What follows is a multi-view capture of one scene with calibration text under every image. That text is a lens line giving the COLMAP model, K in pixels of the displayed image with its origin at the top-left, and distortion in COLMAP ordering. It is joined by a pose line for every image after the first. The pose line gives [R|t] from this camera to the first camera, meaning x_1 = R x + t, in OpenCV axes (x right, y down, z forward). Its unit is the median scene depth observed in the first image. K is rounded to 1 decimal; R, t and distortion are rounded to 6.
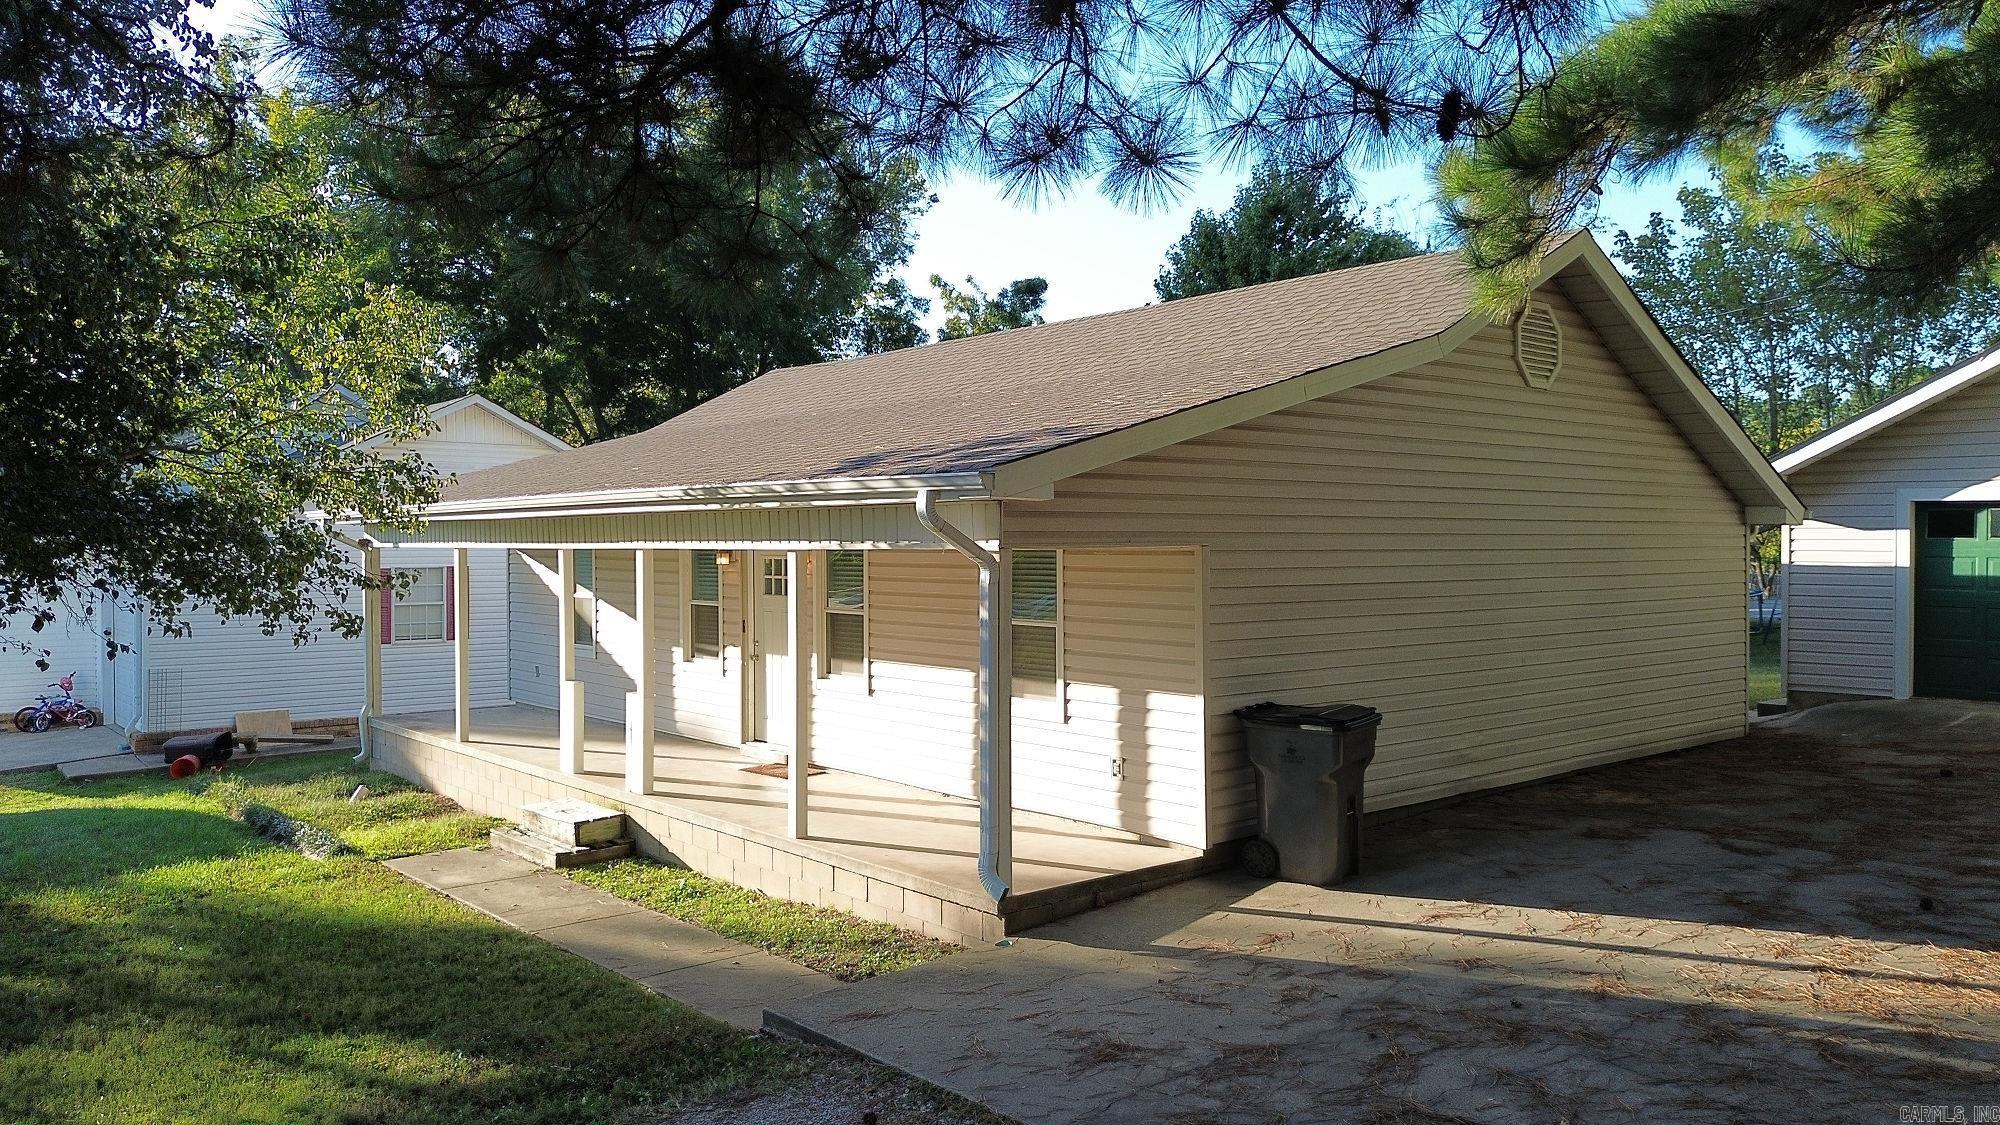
lens RADIAL K [[1416.1, 0, 1000.0], [0, 1416.1, 562.5], [0, 0, 1]] dist [0.077591, -0.091634]
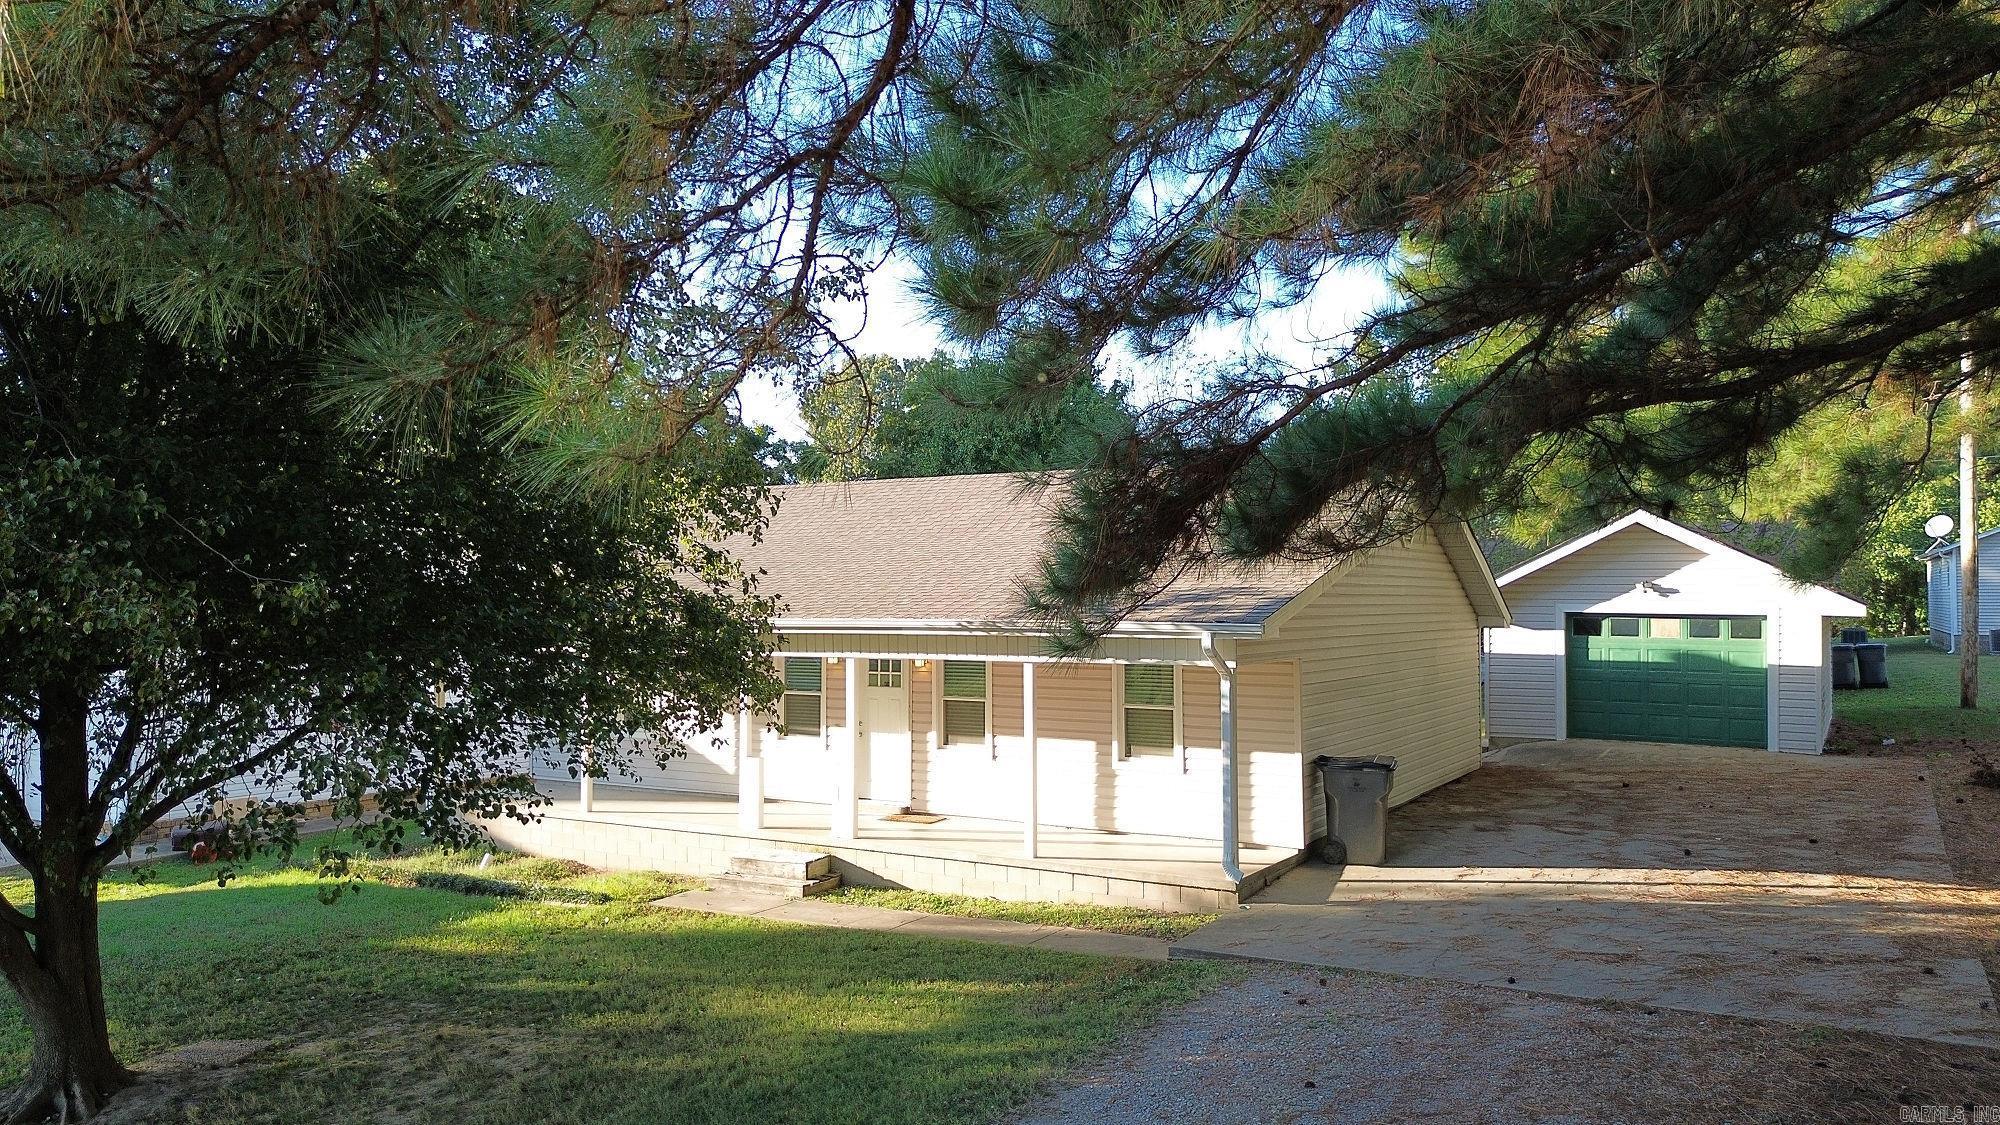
lens RADIAL K [[1416.1, 0, 1000.0], [0, 1416.1, 562.5], [0, 0, 1]] dist [0.077591, -0.091634]
pose [[0.946982, 0.009727, 0.321140, -0.652627], [0.003159, 0.999211, -0.039581, -0.054745], [-0.321272, 0.038497, 0.946204, -0.397615]]
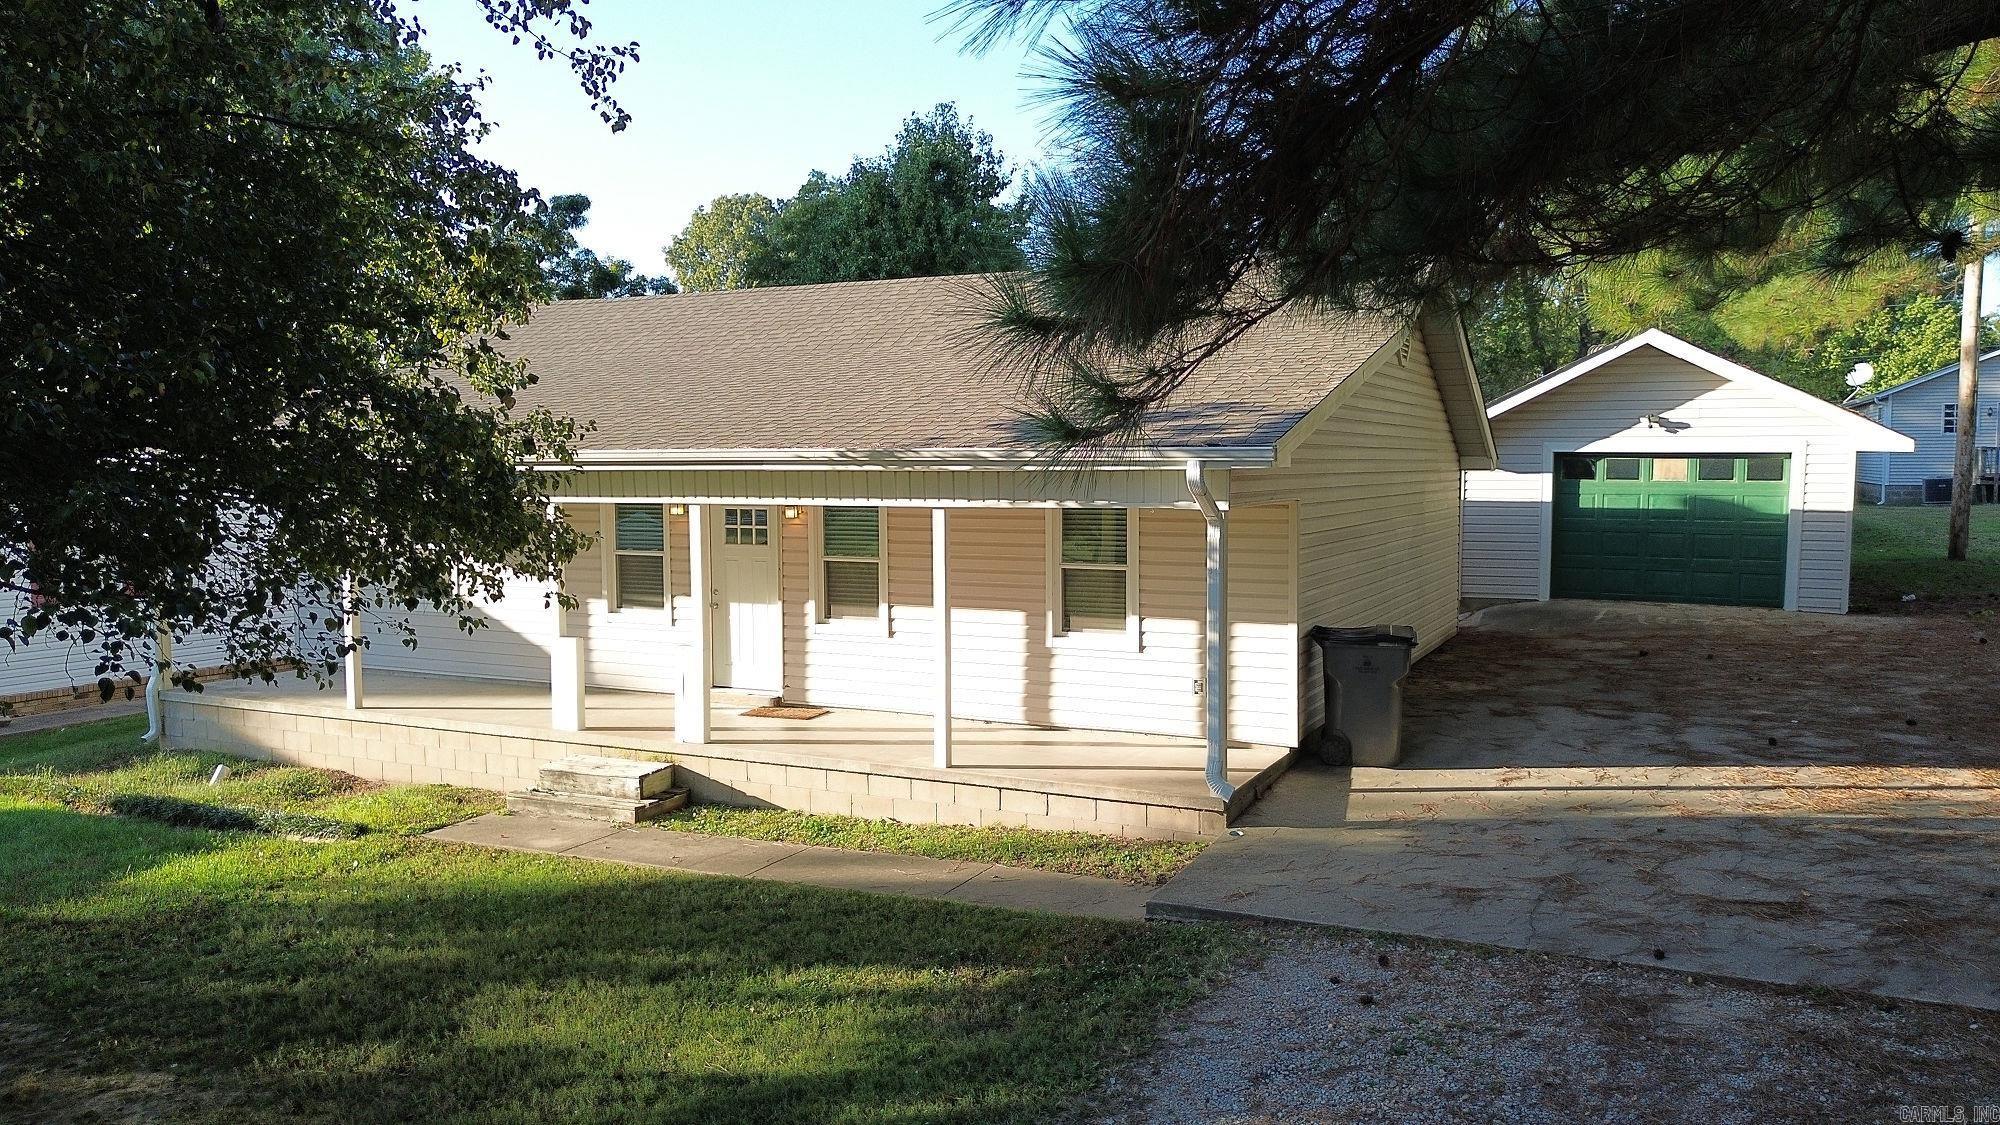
lens RADIAL K [[1416.1, 0, 1000.0], [0, 1416.1, 562.5], [0, 0, 1]] dist [0.077591, -0.091634]
pose [[0.917692, -0.028538, 0.396267, -0.536391], [0.007075, 0.998433, 0.055519, -0.026436], [-0.397230, -0.048145, 0.916455, -0.018894]]
